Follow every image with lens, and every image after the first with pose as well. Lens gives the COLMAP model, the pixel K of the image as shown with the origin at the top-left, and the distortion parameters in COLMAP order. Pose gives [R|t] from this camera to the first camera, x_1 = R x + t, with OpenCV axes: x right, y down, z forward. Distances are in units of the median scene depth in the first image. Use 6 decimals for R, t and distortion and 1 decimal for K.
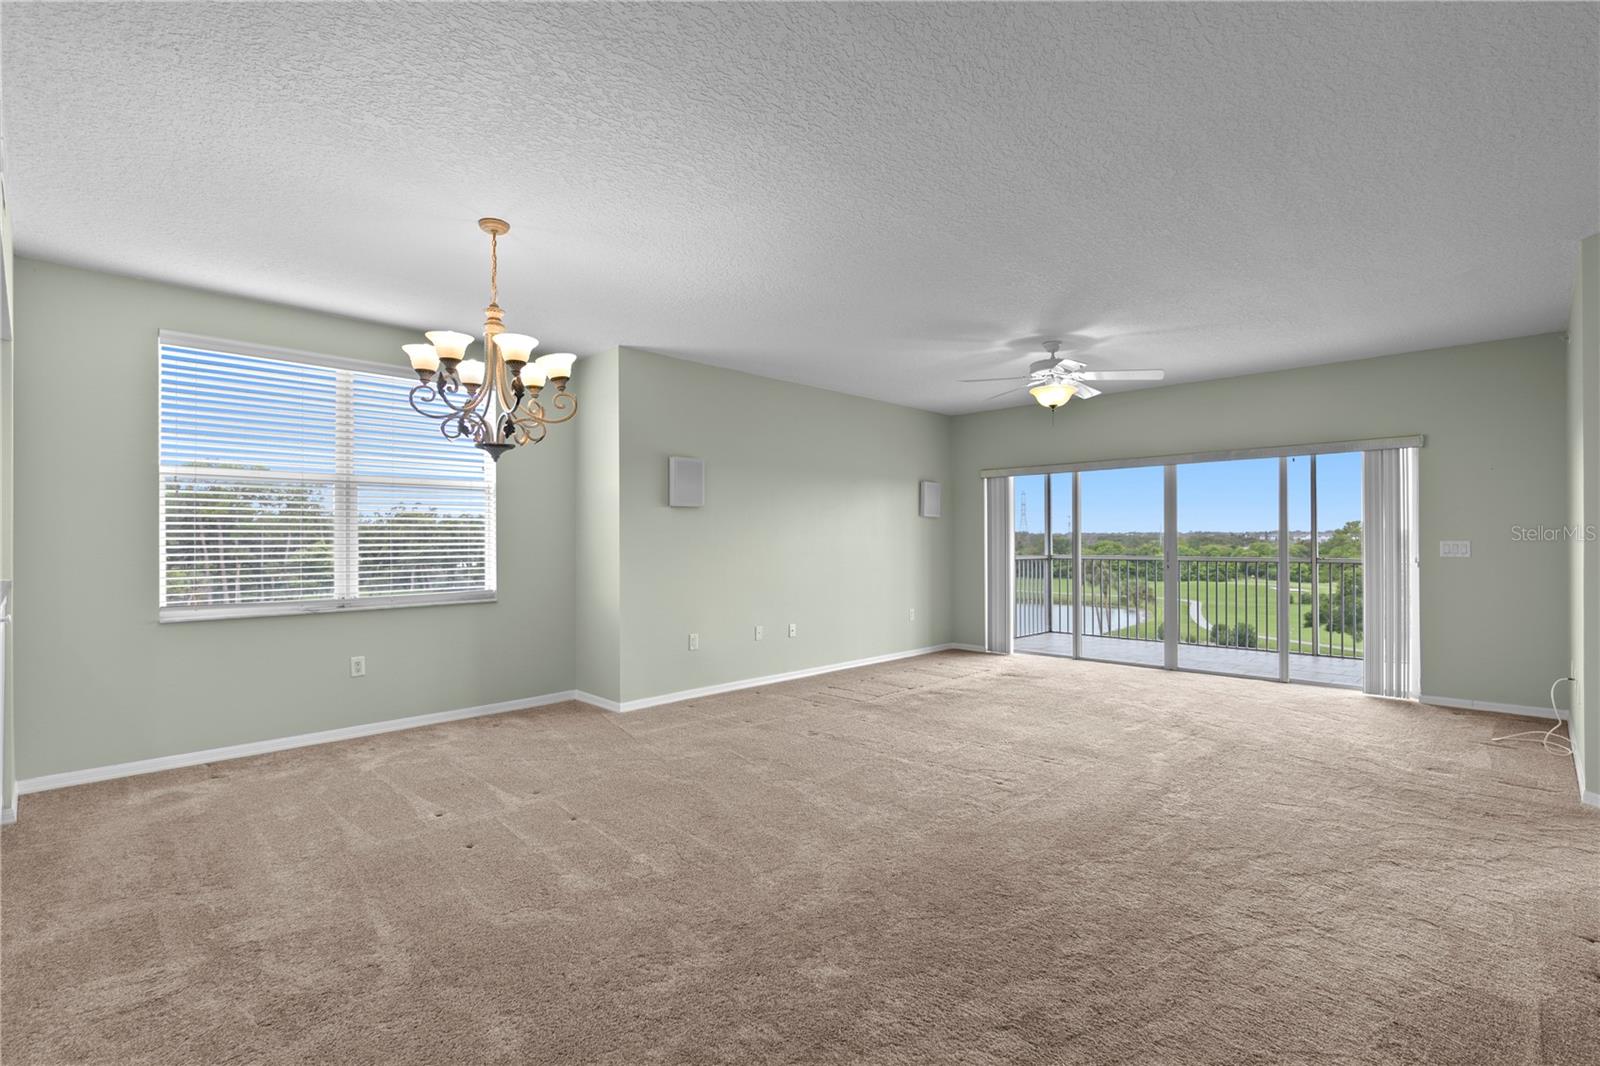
lens RADIAL K [[742.9, 0, 798.4], [0, 742.9, 538.1], [0, 0, 1]] dist [-0.001646, -0.000150]
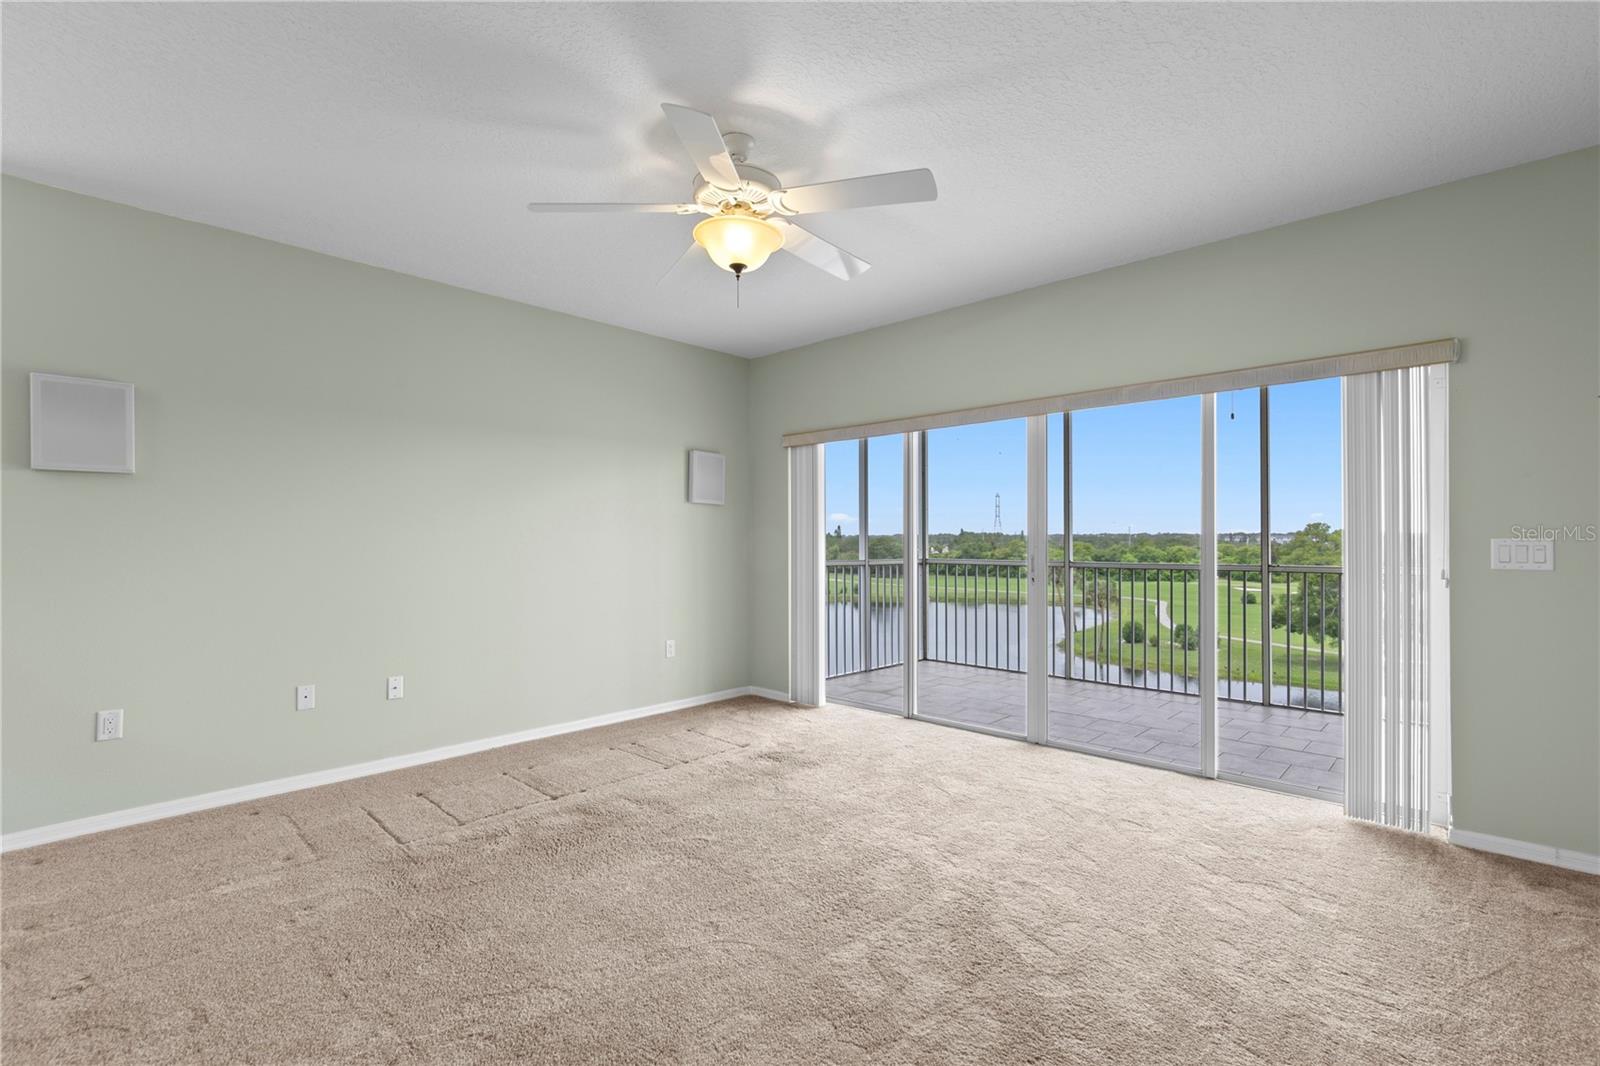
lens RADIAL K [[723.2, 0, 796.6], [0, 723.2, 537.9], [0, 0, 1]] dist [0.001360, -0.000589]
pose [[0.999761, 0.002568, 0.021703, 0.397434], [-0.002544, 0.999996, -0.001141, 0.005468], [-0.021706, 0.001085, 0.999764, 0.547769]]
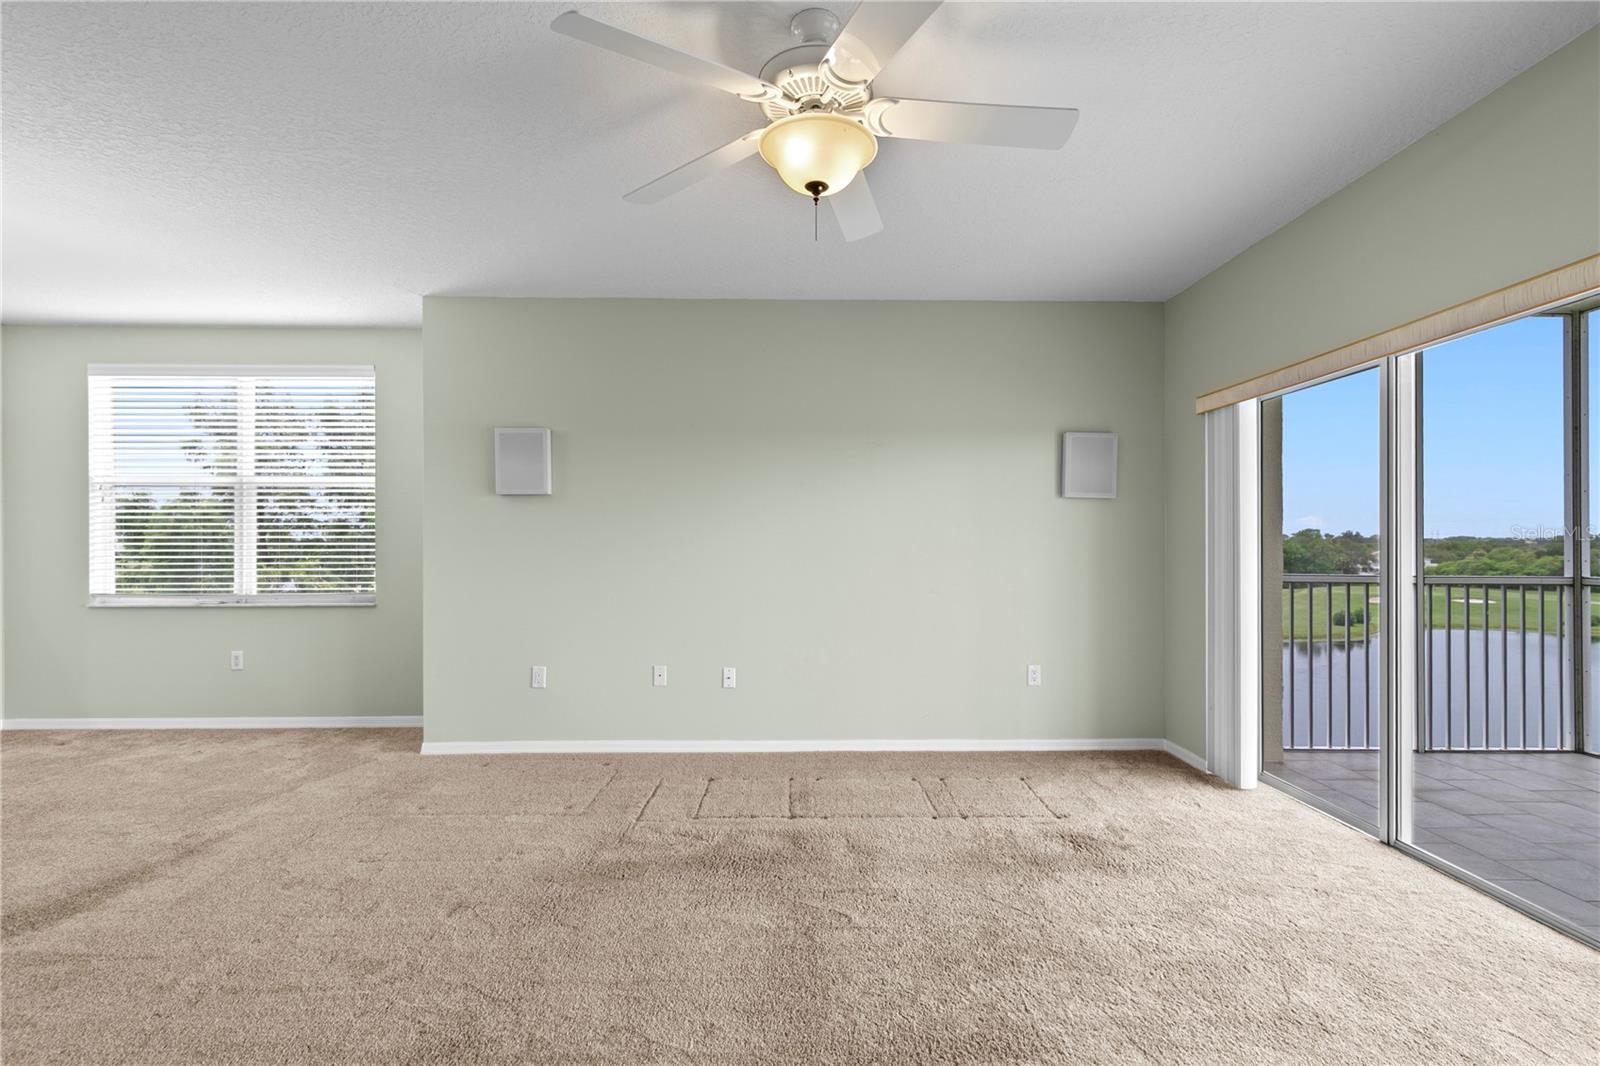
lens RADIAL K [[726.1, 0, 800.9], [0, 726.1, 543.8], [0, 0, 1]] dist [0.000513, -0.000714]
pose [[0.715373, 0.003602, -0.698733, 0.641022], [-0.001097, 0.999991, 0.004031, 0.004609], [0.698742, -0.002117, 0.715371, 0.777408]]
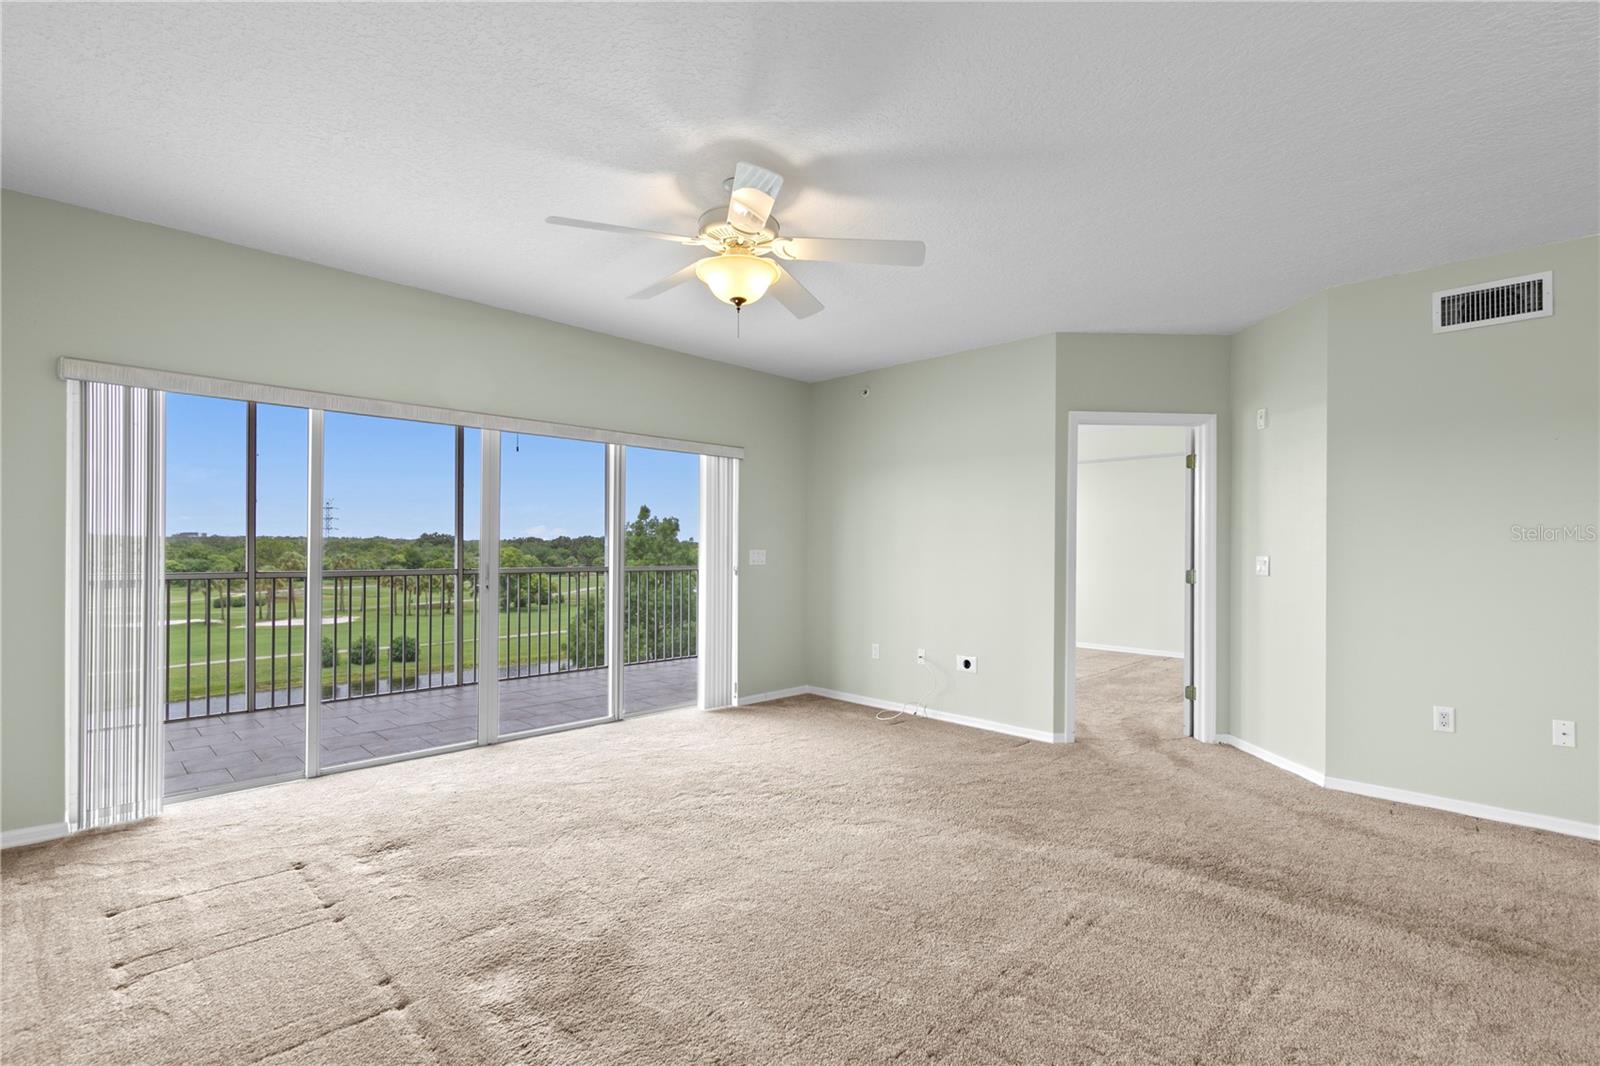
lens RADIAL K [[733.3, 0, 803.5], [0, 733.3, 548.0], [0, 0, 1]] dist [0.001849, 0.000136]
pose [[-0.002938, 0.004572, 0.999985, -0.208289], [-0.011300, 0.999926, -0.004605, 0.005285], [-0.999932, -0.011313, -0.002886, 1.019824]]
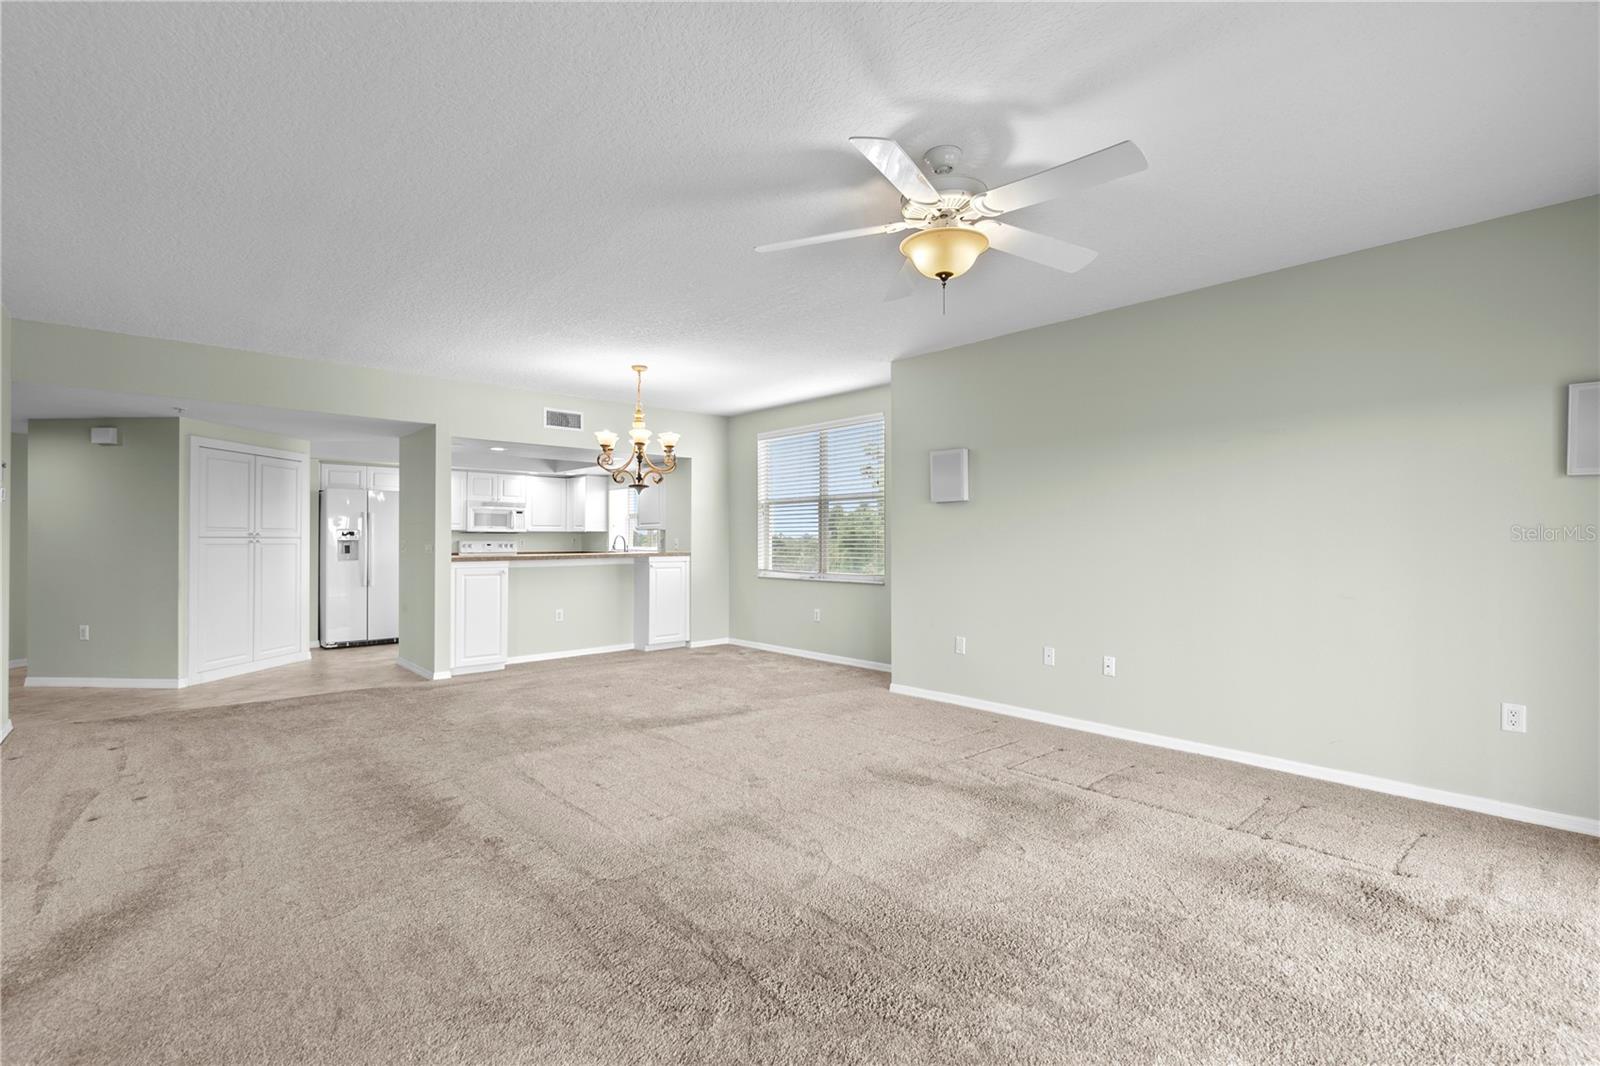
lens RADIAL K [[721.6, 0, 802.0], [0, 721.6, 537.1], [0, 0, 1]] dist [0.001278, -0.000552]
pose [[-0.056951, 0.000973, -0.998377, 0.906216], [0.002706, 0.999996, 0.000820, 0.002442], [0.998373, -0.002655, -0.056953, 0.995729]]
